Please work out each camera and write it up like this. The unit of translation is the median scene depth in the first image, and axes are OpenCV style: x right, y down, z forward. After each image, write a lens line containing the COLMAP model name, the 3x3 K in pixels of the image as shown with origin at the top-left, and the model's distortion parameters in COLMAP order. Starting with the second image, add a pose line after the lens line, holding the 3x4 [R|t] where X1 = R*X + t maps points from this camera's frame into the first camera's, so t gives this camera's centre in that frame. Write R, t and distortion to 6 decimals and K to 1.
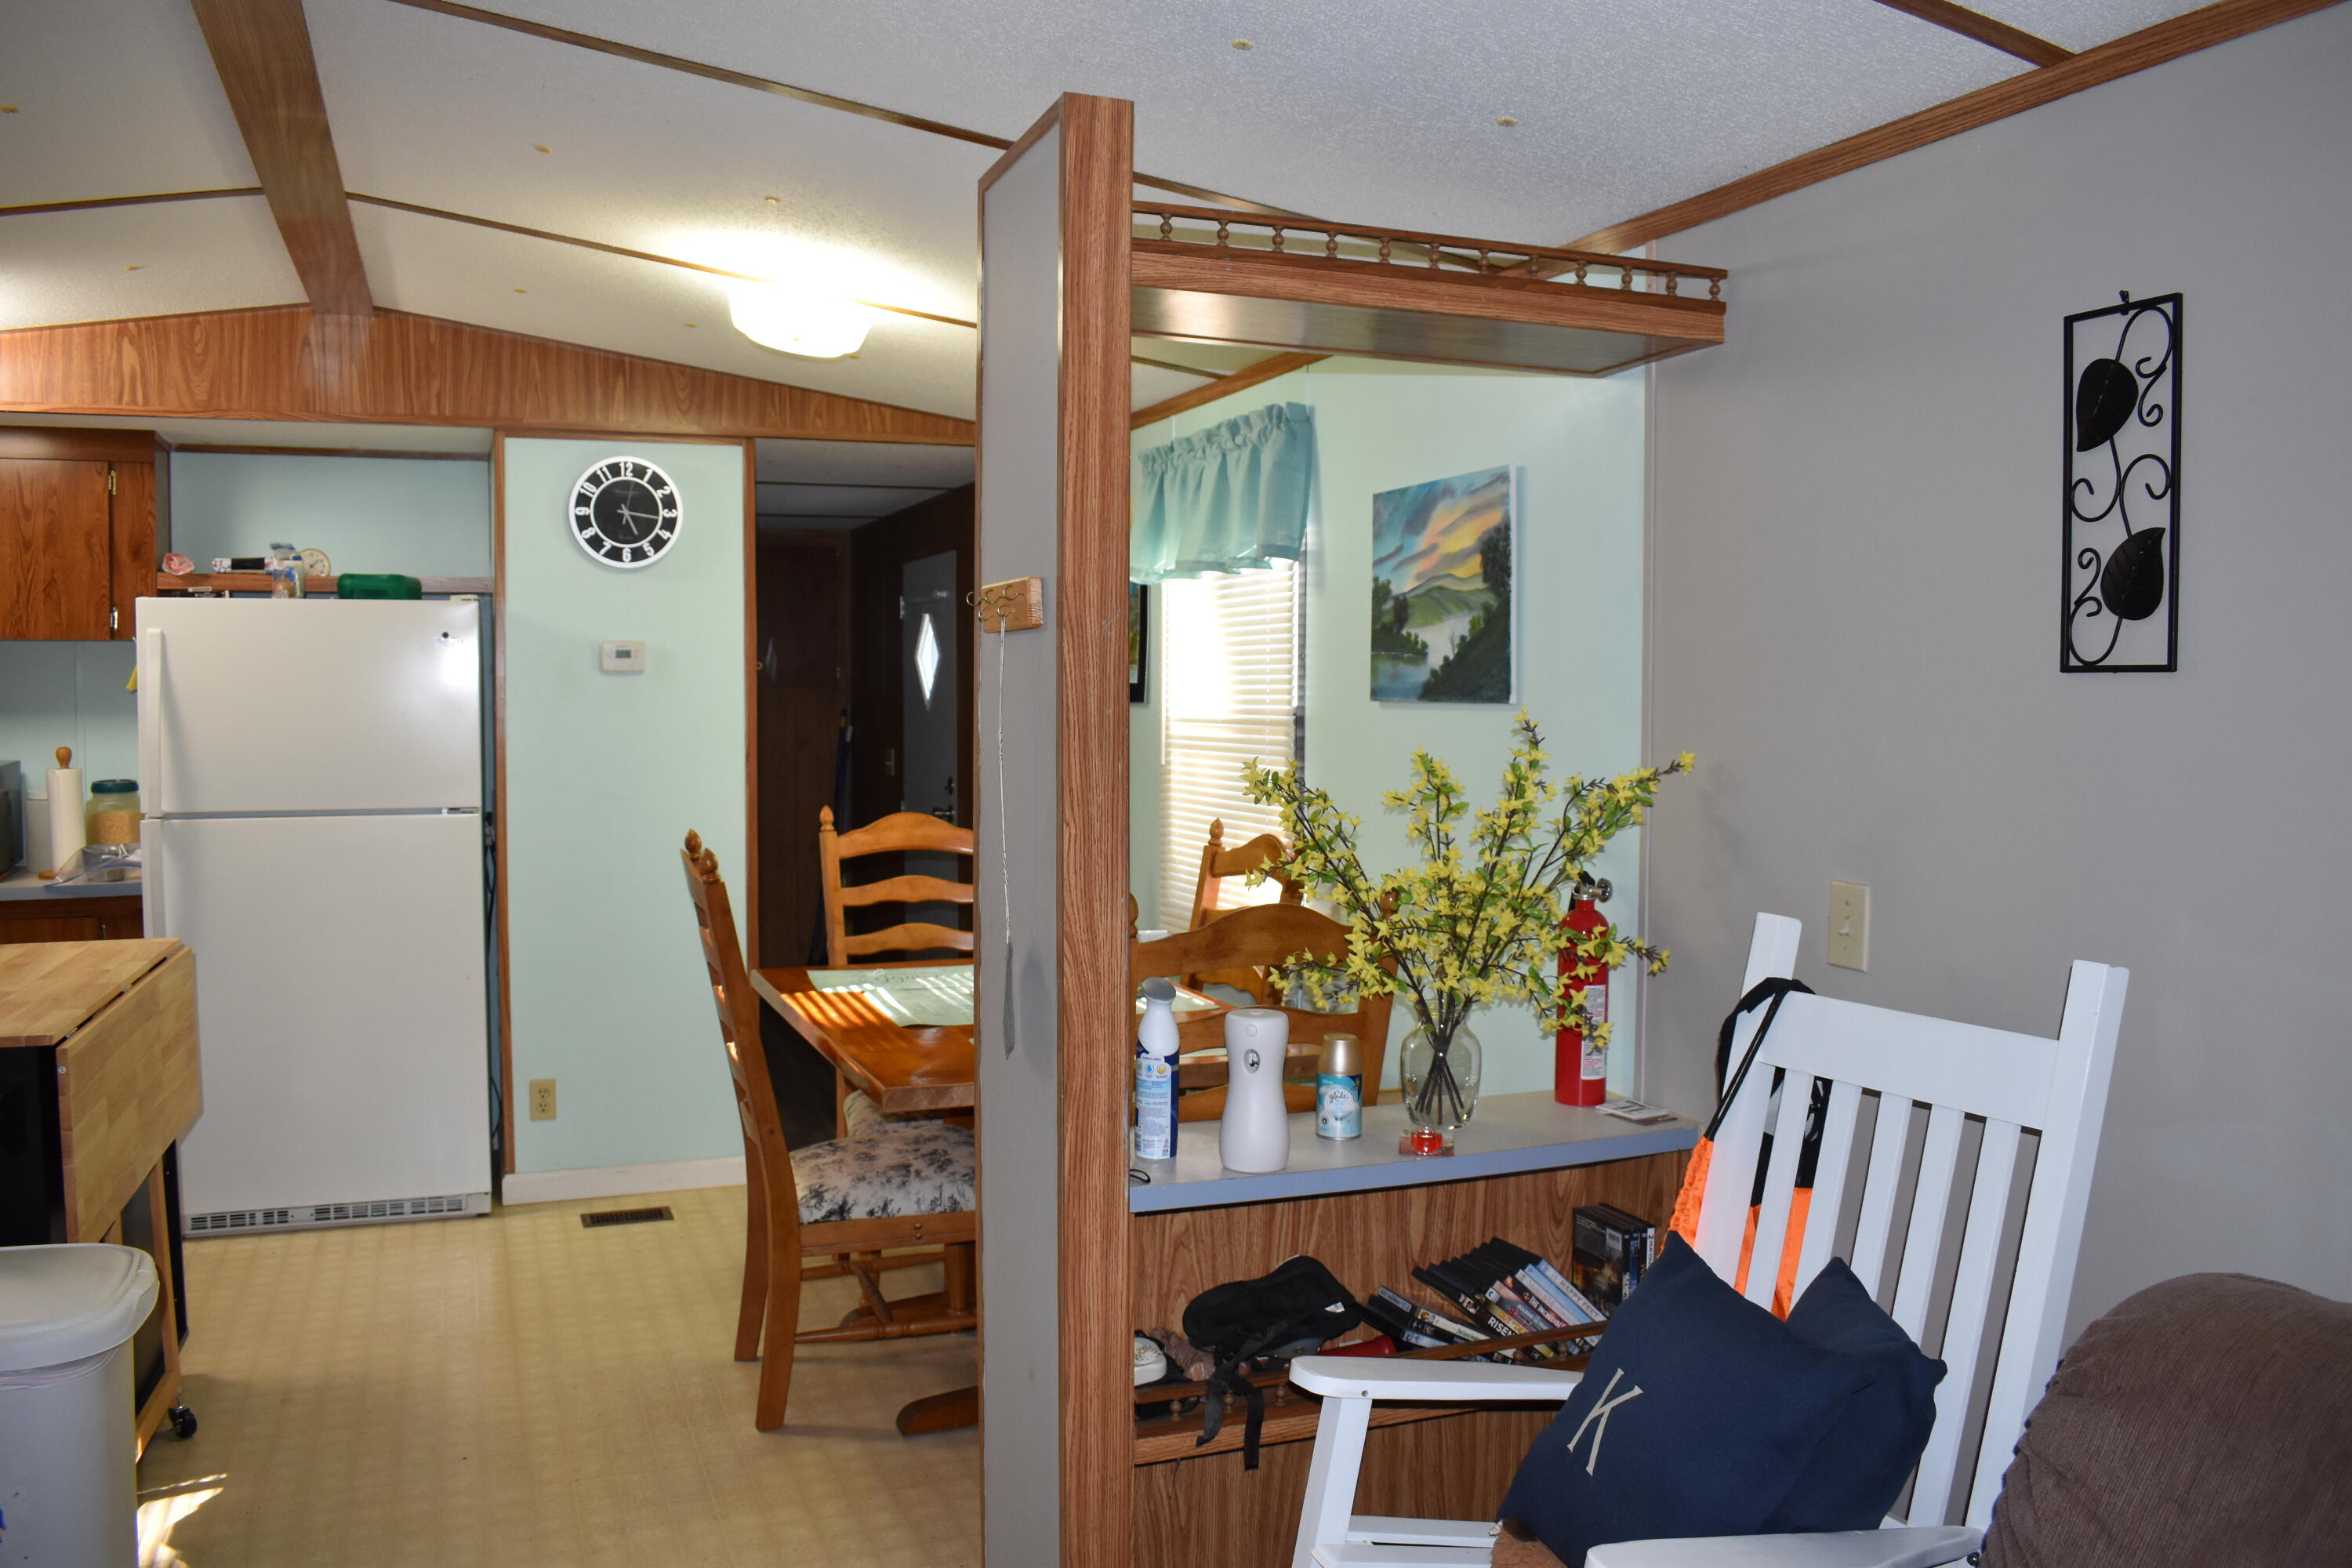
lens RADIAL K [[1848.5, 0, 1179.8], [0, 1848.5, 784.3], [0, 0, 1]] dist [-0.092024, 0.012989]
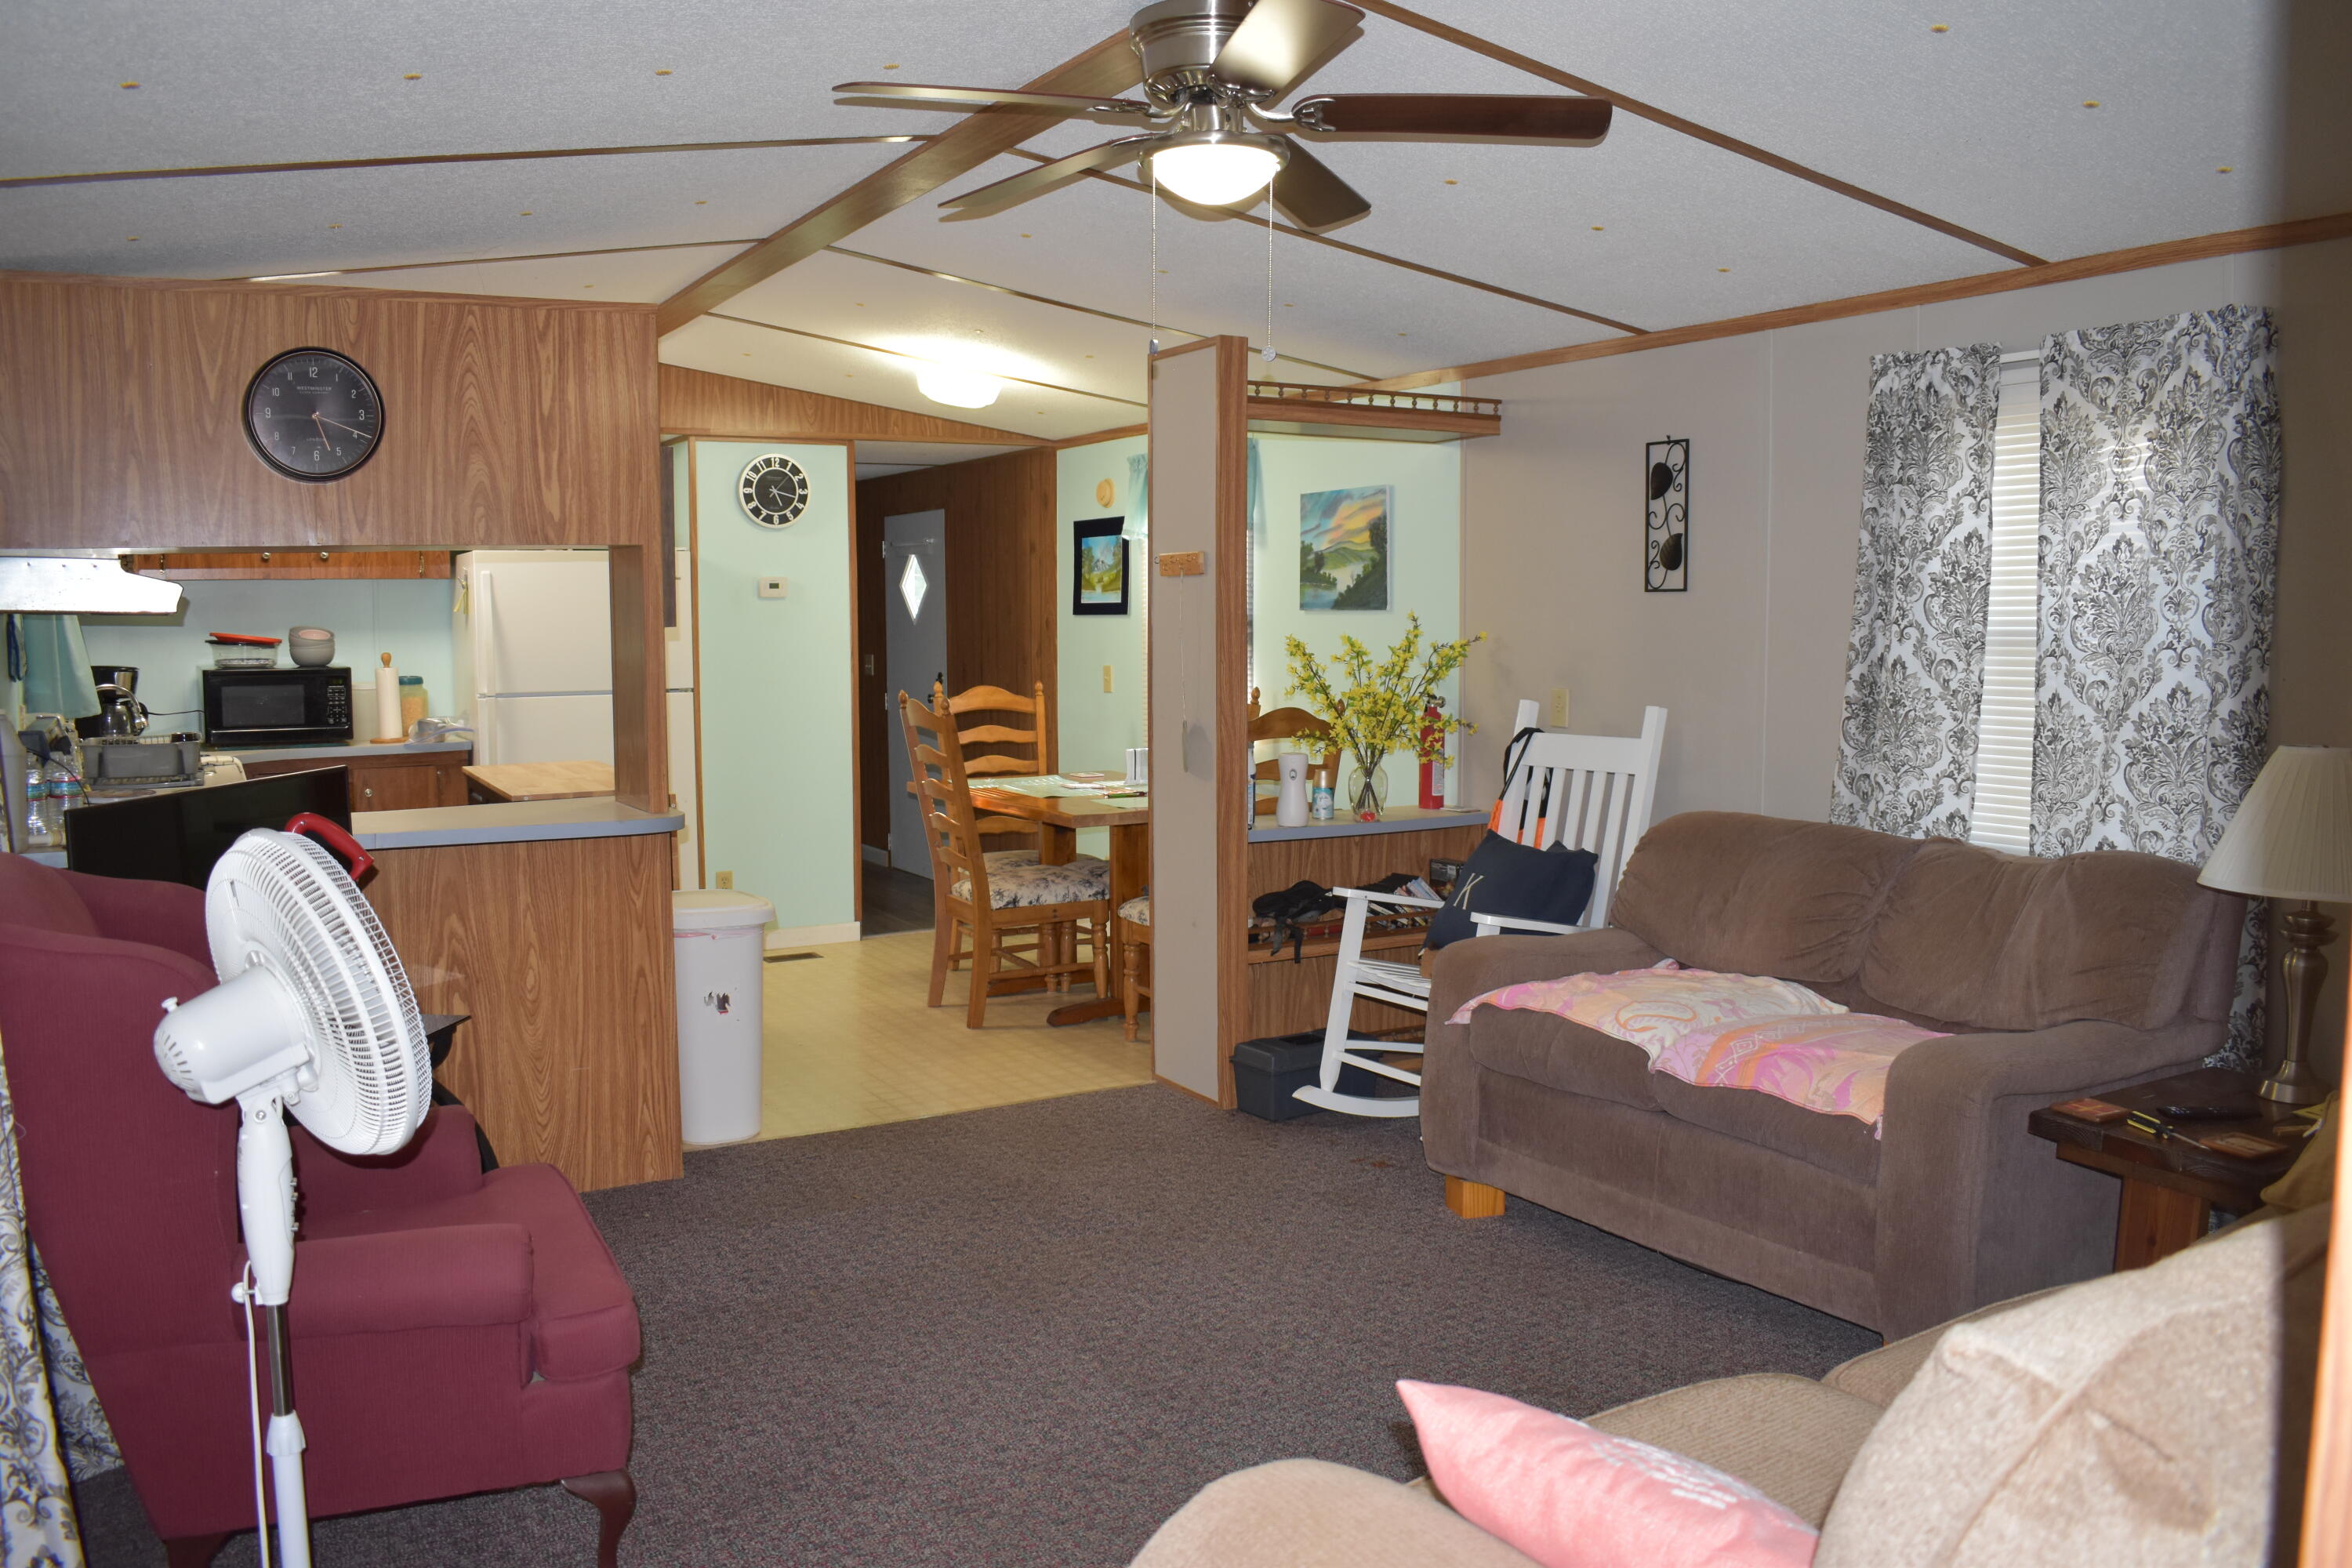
lens RADIAL K [[1848.5, 0, 1186.5], [0, 1848.5, 796.9], [0, 0, 1]] dist [-0.092024, 0.012989]
pose [[0.988653, -0.022306, 0.148551, -0.280788], [0.015288, 0.998720, 0.048222, 0.048368], [-0.149437, -0.045404, 0.987728, -0.773525]]
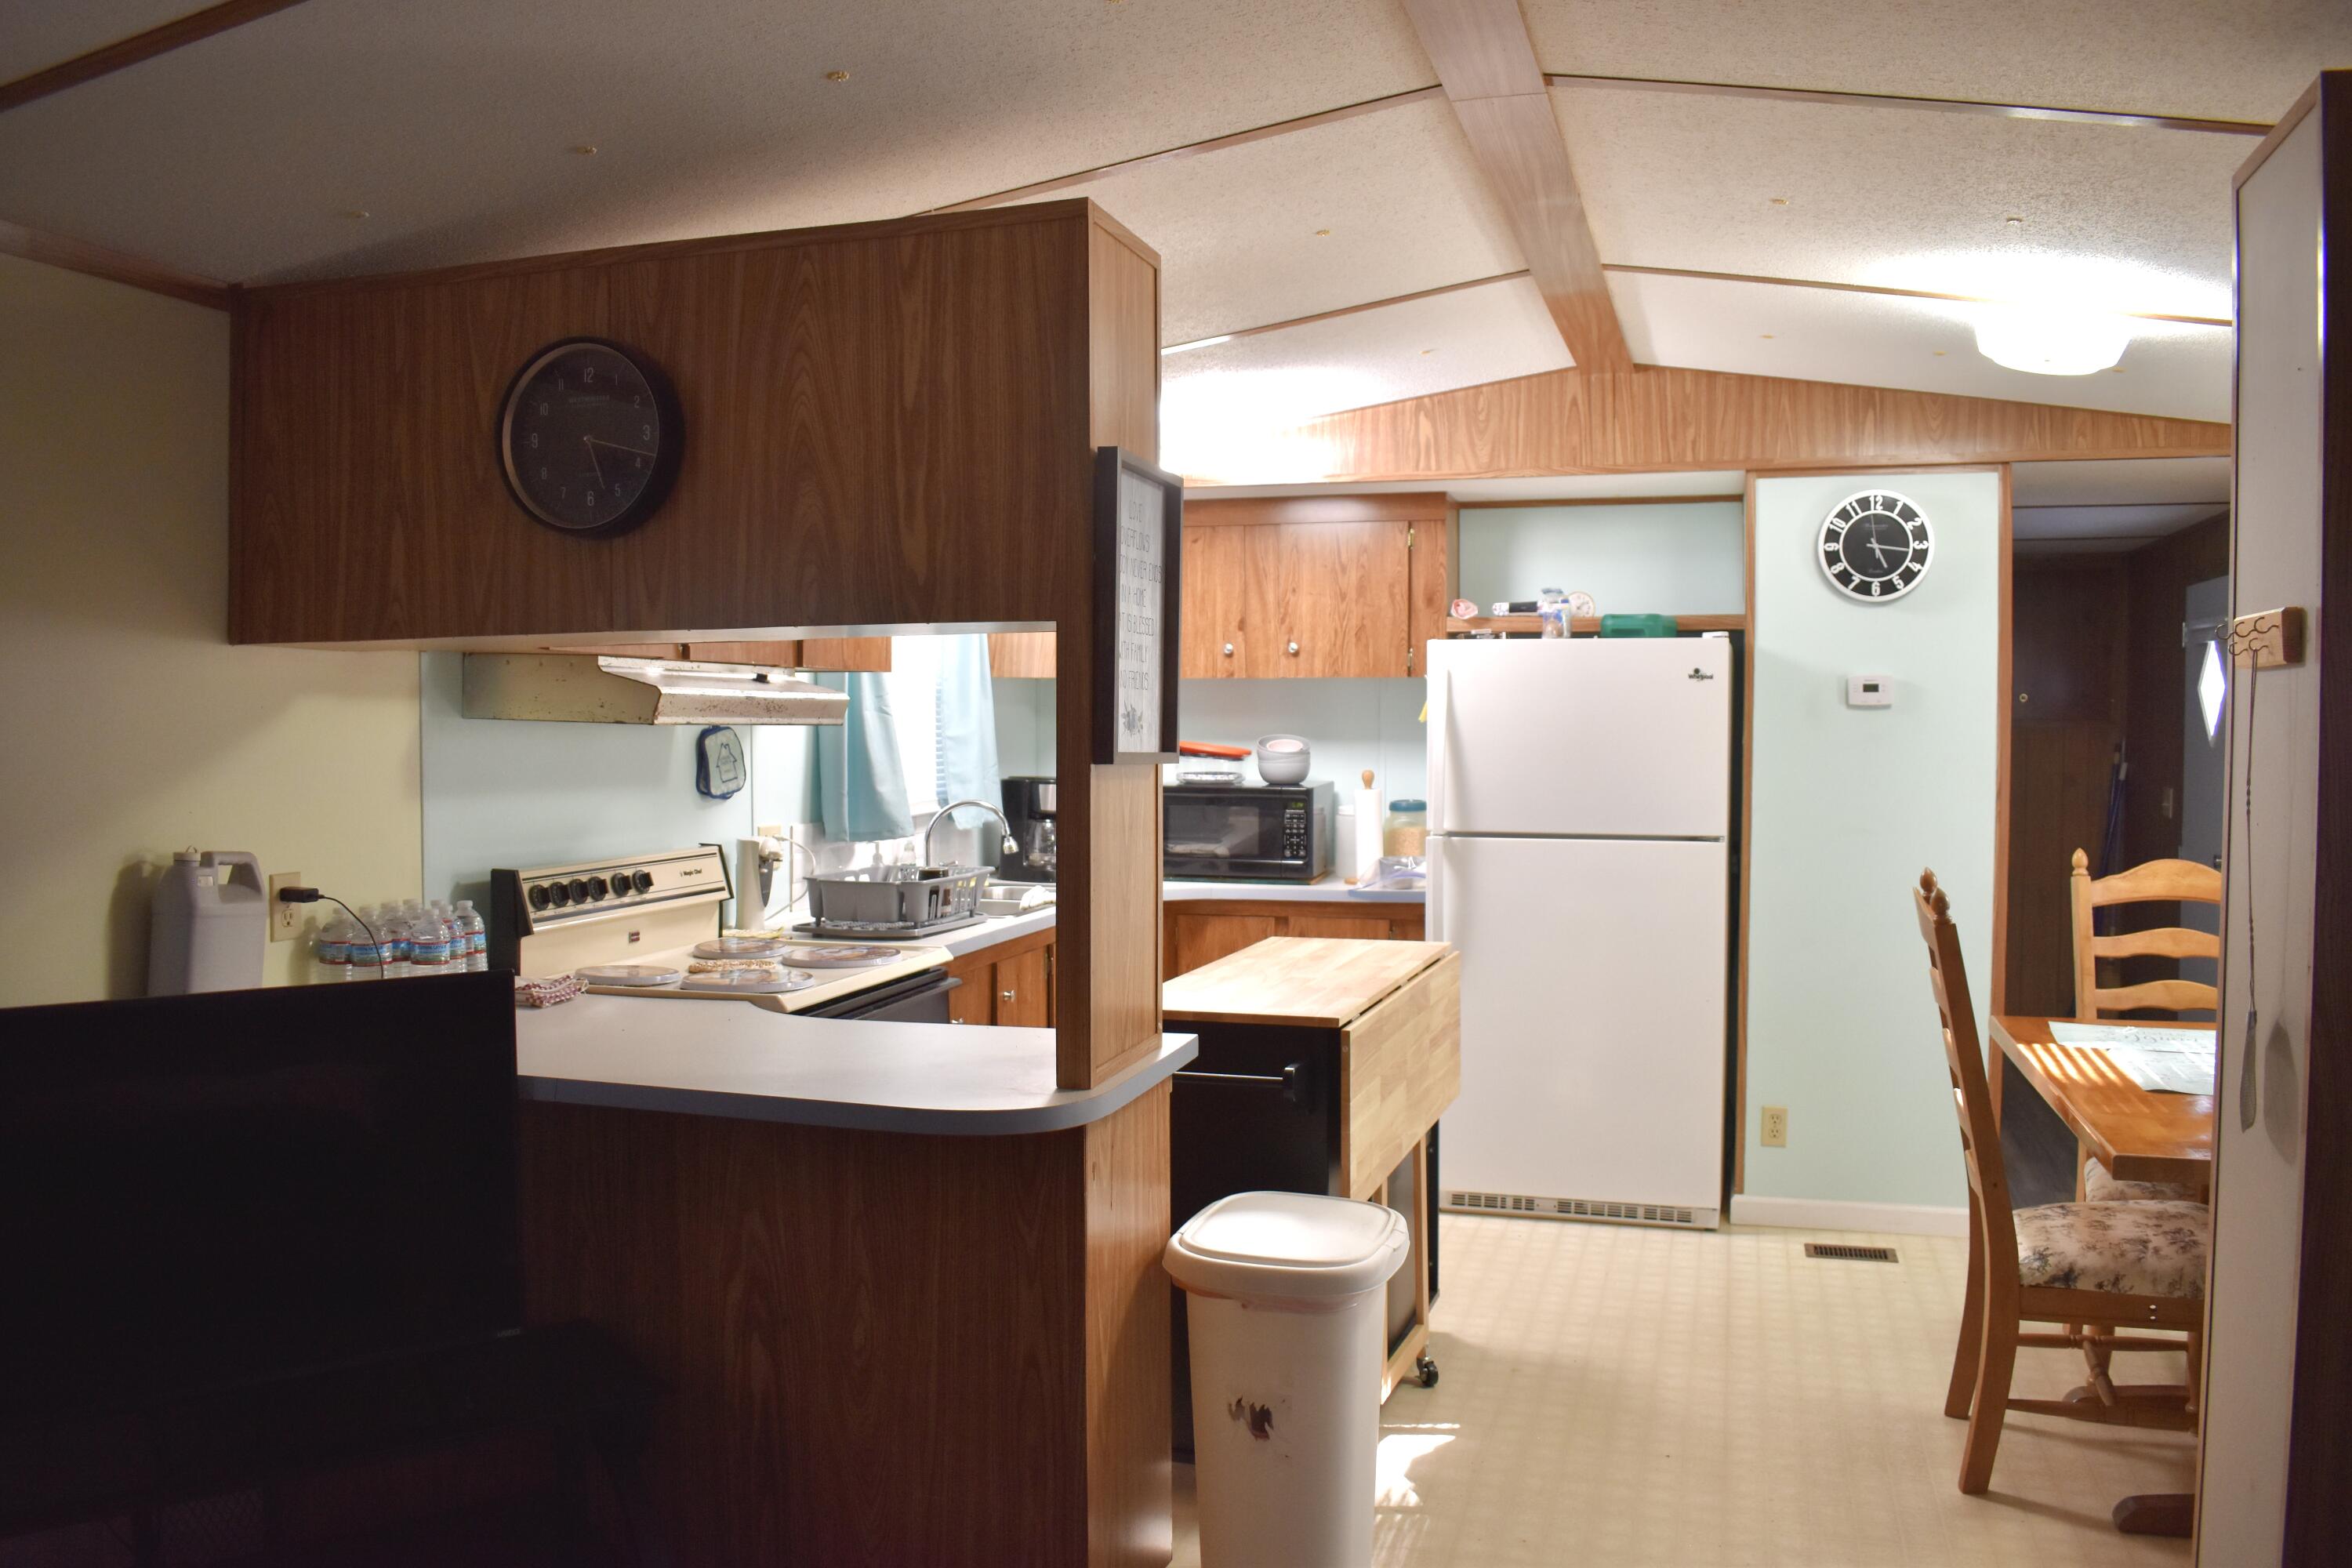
lens RADIAL K [[1848.5, 0, 1177.8], [0, 1848.5, 787.0], [0, 0, 1]] dist [-0.092024, 0.012989]
pose [[0.784006, 0.021980, -0.620363, 0.024798], [-0.031212, 0.999505, -0.004032, -0.002186], [0.619968, 0.022524, 0.784304, -0.014606]]
